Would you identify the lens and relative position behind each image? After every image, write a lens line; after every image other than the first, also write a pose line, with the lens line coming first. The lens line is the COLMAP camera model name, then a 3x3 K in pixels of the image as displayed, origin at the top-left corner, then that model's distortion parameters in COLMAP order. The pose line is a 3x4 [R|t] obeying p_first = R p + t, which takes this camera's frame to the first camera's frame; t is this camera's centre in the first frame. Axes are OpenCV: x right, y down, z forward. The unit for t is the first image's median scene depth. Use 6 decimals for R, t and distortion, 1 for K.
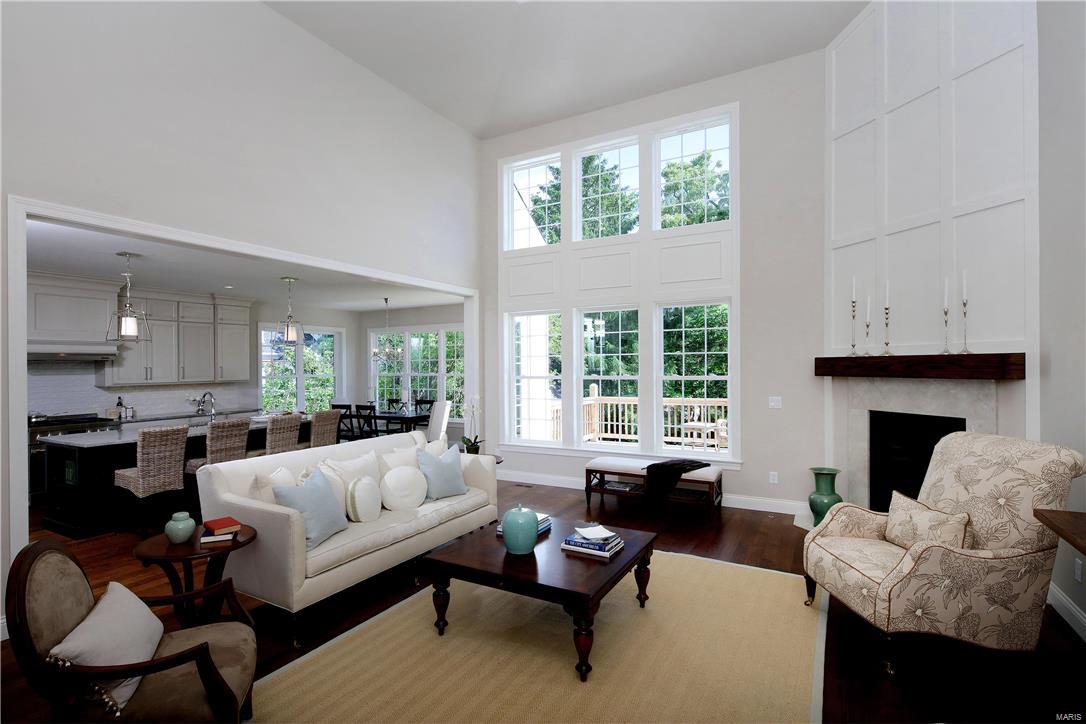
lens RADIAL K [[502.4, 0, 544.3], [0, 502.4, 395.7], [0, 0, 1]] dist [-0.000156, -0.000012]
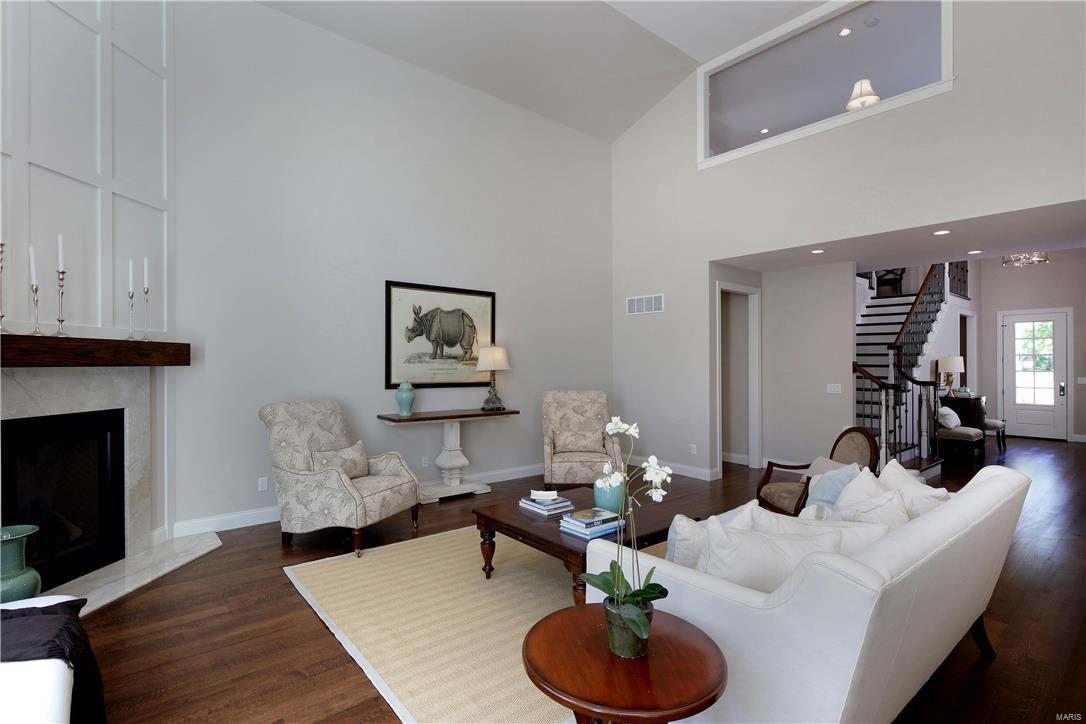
lens RADIAL K [[526.5, 0, 528.9], [0, 526.5, 359.7], [0, 0, 1]] dist [0.000715, 0.000183]
pose [[-0.920695, -0.018369, 0.389849, -0.215040], [0.000407, 0.998846, 0.048026, -0.075124], [-0.390282, 0.044376, -0.919625, 1.293785]]
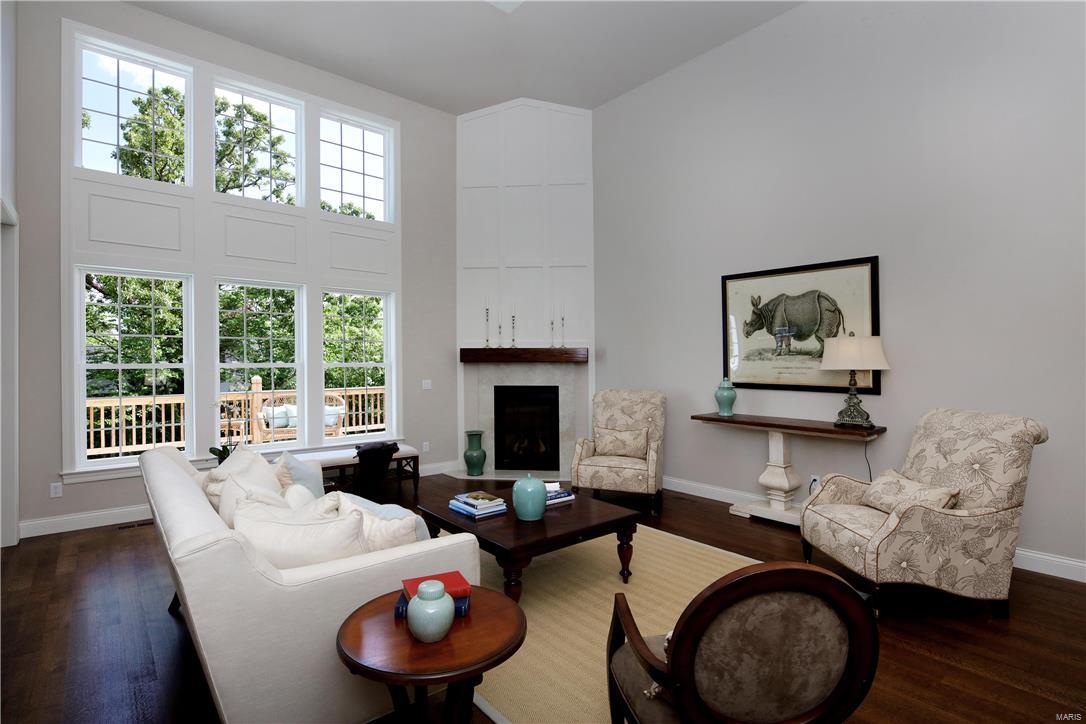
lens RADIAL K [[526.5, 0, 528.9], [0, 526.5, 359.7], [0, 0, 1]] dist [0.000715, 0.000183]
pose [[0.382893, -0.006431, 0.923770, -0.664519], [0.046839, 0.998825, -0.012461, -0.021027], [-0.922604, 0.048040, 0.382744, 0.327695]]
